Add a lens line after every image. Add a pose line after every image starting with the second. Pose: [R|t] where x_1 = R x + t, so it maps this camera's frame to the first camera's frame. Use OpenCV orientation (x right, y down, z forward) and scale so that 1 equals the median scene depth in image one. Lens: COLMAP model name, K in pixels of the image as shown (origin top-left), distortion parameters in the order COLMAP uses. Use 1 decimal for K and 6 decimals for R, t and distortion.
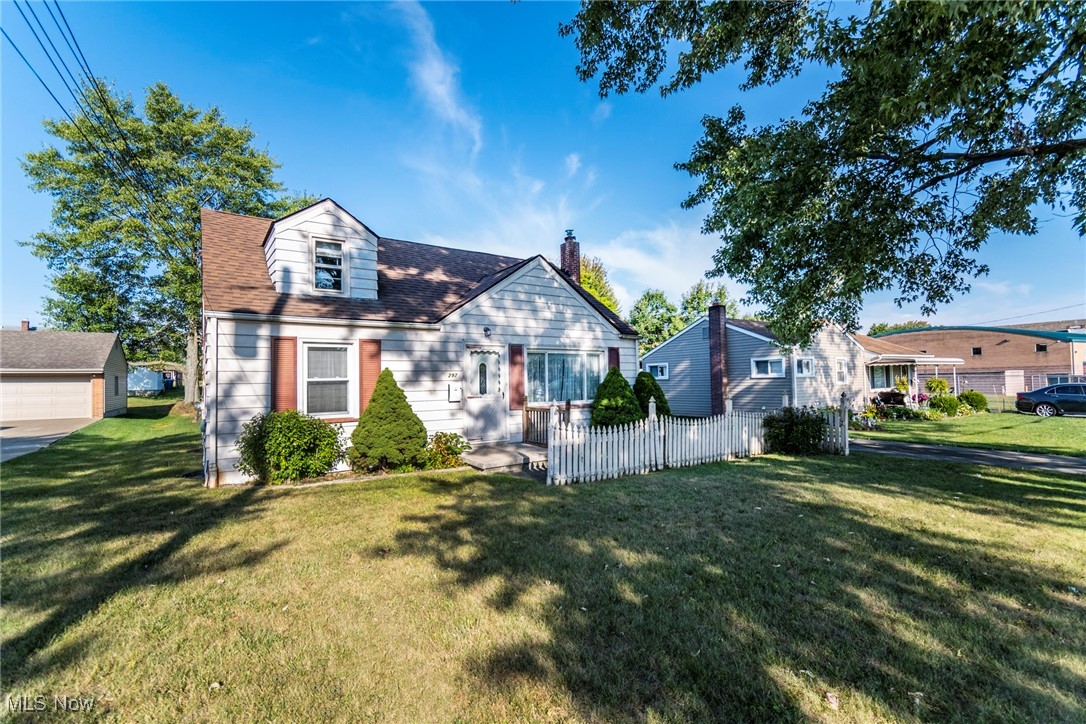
lens RADIAL K [[490.4, 0, 546.9], [0, 490.4, 381.3], [0, 0, 1]] dist [-0.000176, -0.000074]
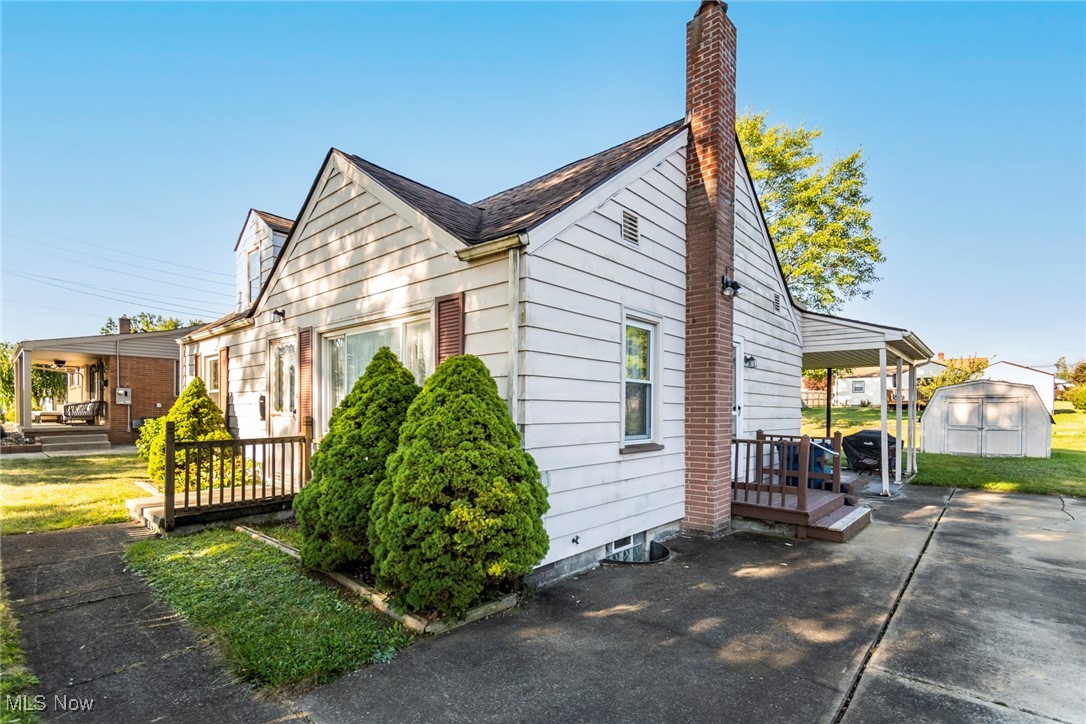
lens RADIAL K [[490.9, 0, 542.6], [0, 490.9, 408.5], [0, 0, 1]] dist [0.031503, 0.000131]
pose [[0.213427, 0.017613, -0.976800, 0.613533], [-0.007844, 0.999836, 0.016314, 0.009577], [0.976927, 0.004180, 0.213530, 1.213918]]
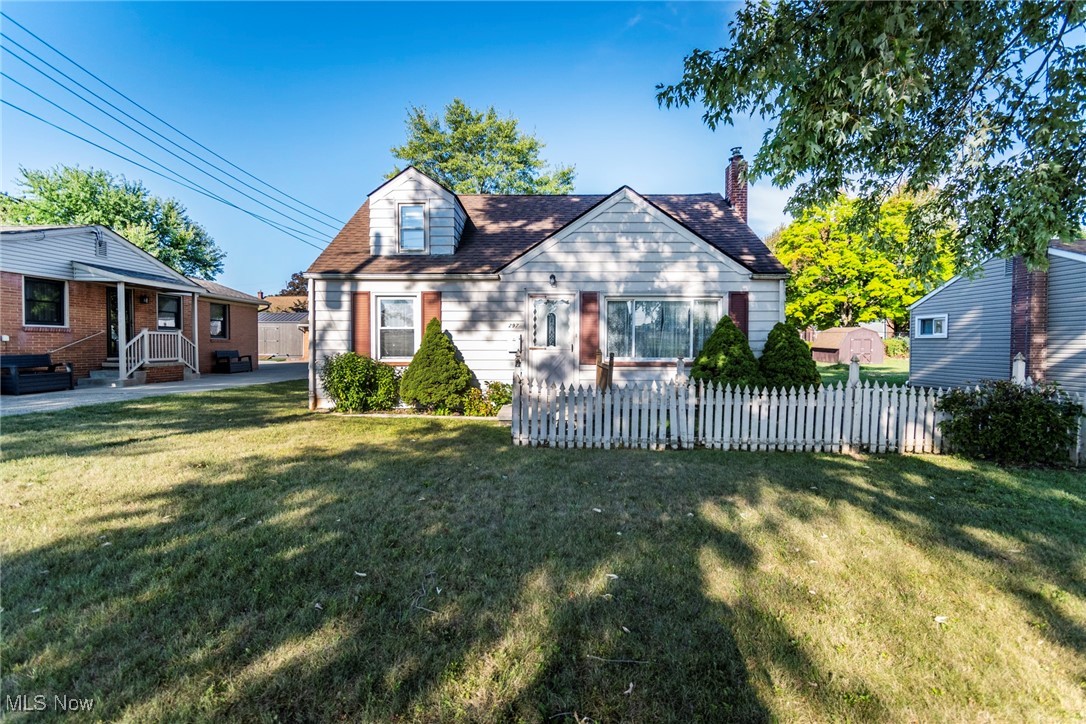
lens RADIAL K [[486.3, 0, 541.8], [0, 486.3, 368.5], [0, 0, 1]] dist [0.000123, -0.000005]
pose [[0.806312, 0.050225, -0.589354, 0.422395], [-0.016290, 0.997896, 0.062754, 0.012174], [0.591265, -0.040998, 0.805434, 0.233249]]
